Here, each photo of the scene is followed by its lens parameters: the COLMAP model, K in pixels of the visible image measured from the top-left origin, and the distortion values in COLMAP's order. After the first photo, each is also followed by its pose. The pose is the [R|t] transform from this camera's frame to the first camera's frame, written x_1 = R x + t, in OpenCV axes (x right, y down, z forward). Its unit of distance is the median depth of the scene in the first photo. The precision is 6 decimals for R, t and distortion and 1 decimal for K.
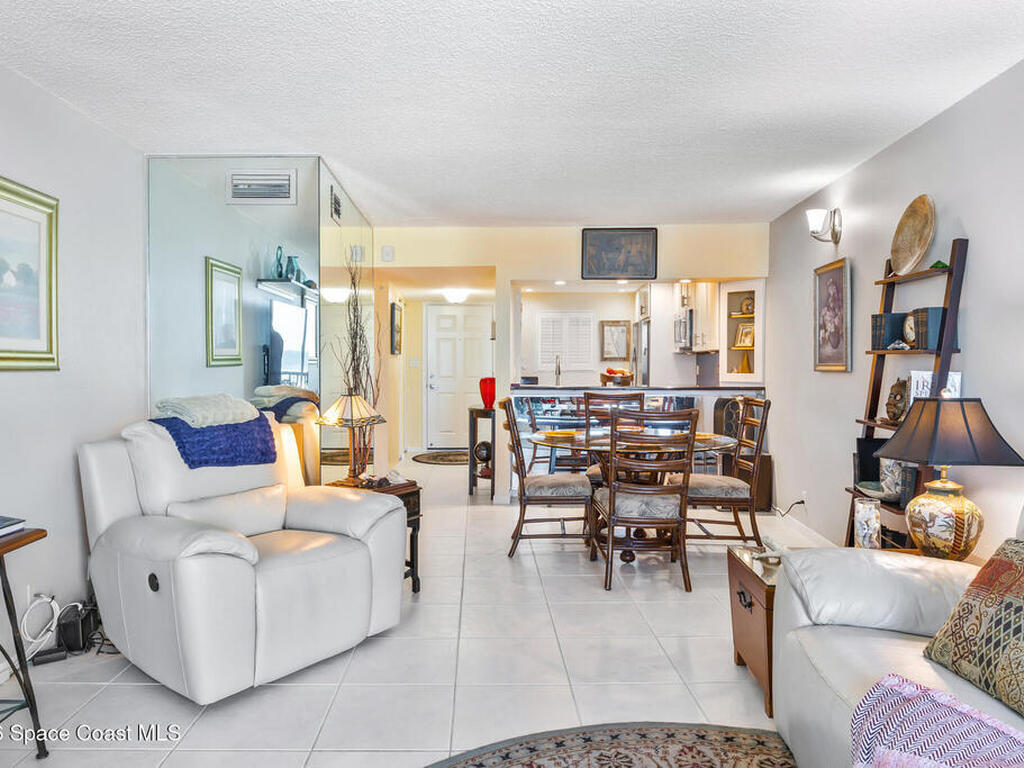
lens RADIAL K [[959.6, 0, 512.0], [0, 959.6, 384.0], [0, 0, 1]] dist [-0.001748, -0.000618]
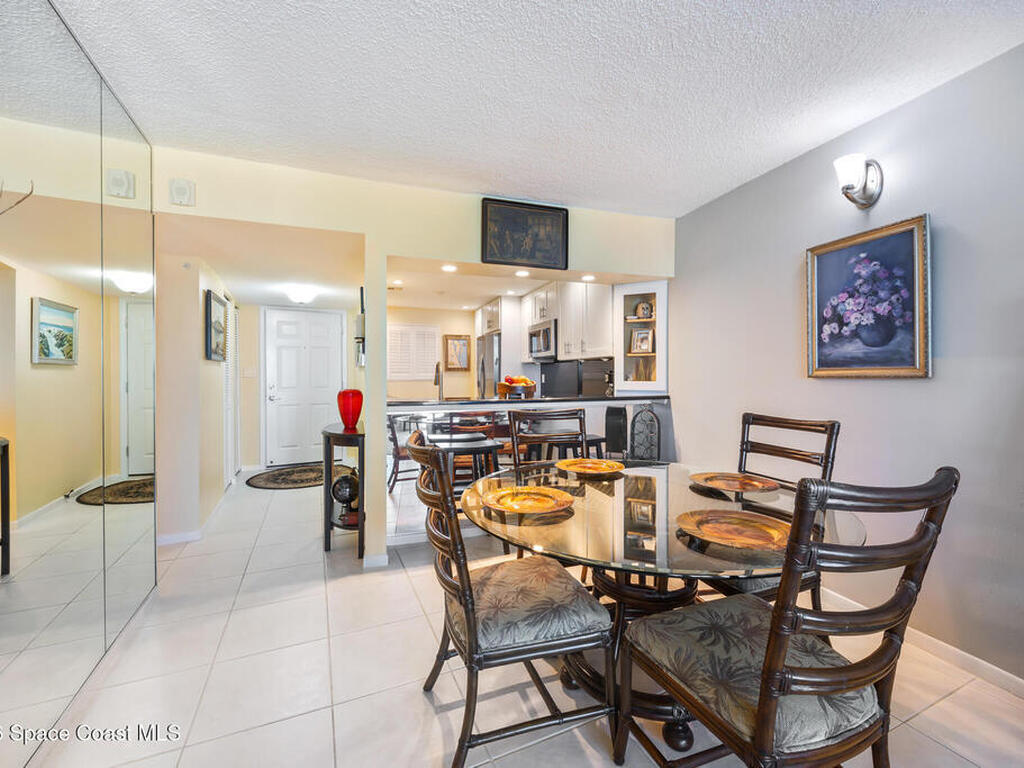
lens RADIAL K [[437.6, 0, 509.3], [0, 437.6, 377.2], [0, 0, 1]] dist [-0.000592, 0.000012]
pose [[0.922067, -0.005584, 0.386990, -0.043974], [0.013496, 0.999752, -0.017730, -0.009087], [-0.386795, 0.021571, 0.921914, 0.648961]]
